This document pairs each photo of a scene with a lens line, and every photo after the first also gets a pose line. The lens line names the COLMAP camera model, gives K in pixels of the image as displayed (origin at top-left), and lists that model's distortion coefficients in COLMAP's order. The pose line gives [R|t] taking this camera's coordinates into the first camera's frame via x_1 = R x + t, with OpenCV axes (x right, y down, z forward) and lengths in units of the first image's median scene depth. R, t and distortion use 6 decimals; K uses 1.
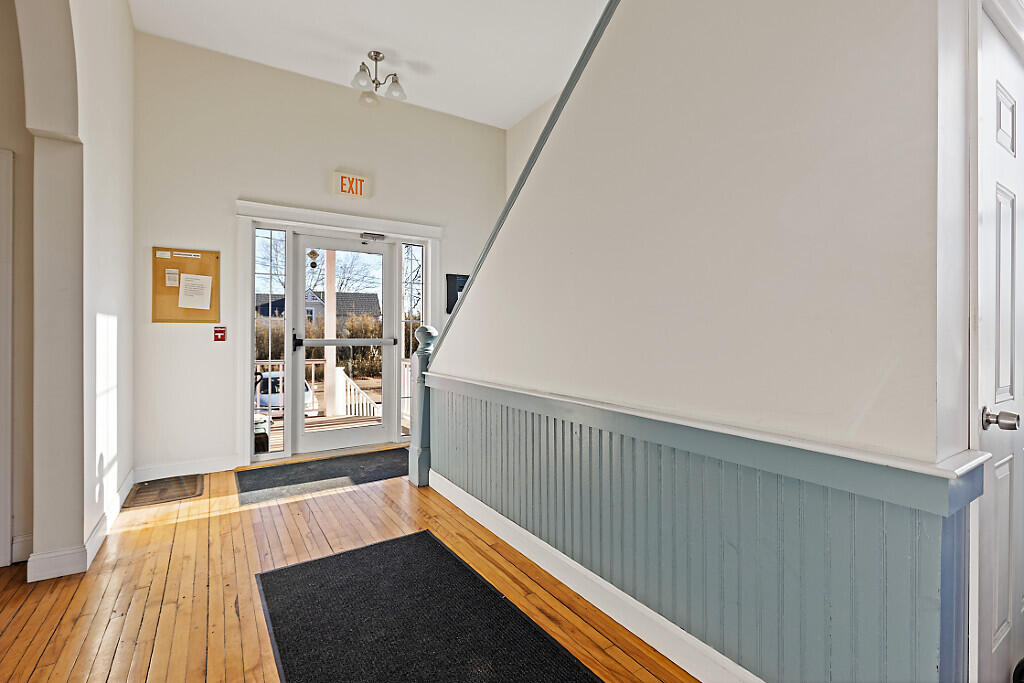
lens RADIAL K [[467.9, 0, 514.0], [0, 467.9, 336.7], [0, 0, 1]] dist [-0.001176, 0.000431]
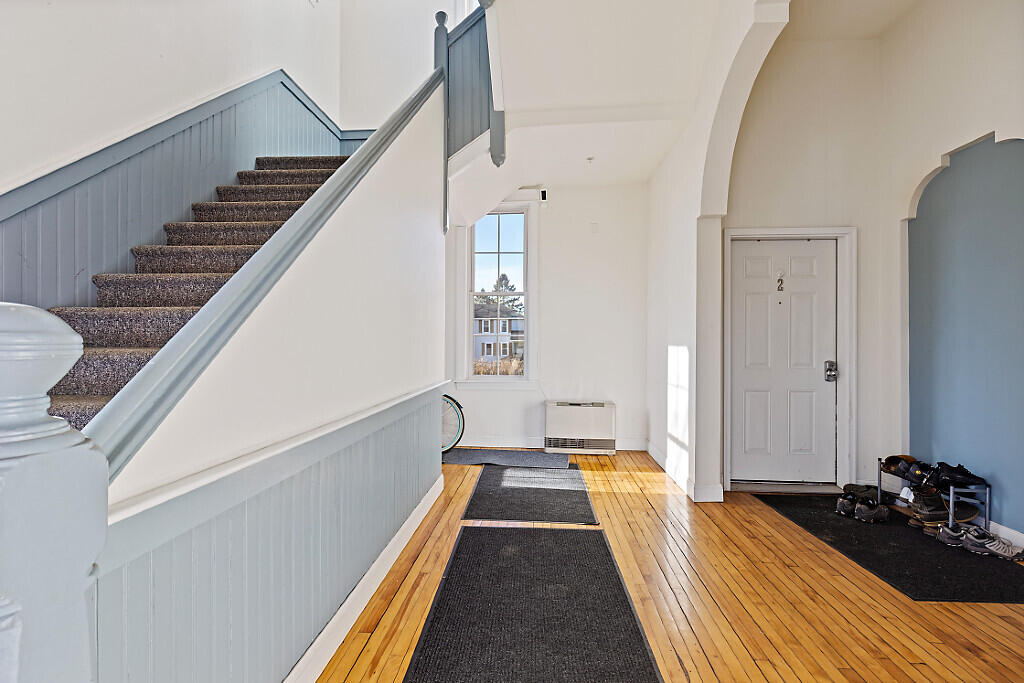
lens RADIAL K [[467.9, 0, 511.4], [0, 467.9, 342.4], [0, 0, 1]] dist [-0.001176, 0.000431]
pose [[-0.804590, 0.000018, 0.593830, -0.788970], [0.003499, 0.999983, 0.004710, -0.011410], [-0.593820, 0.005867, -0.804576, 1.738038]]
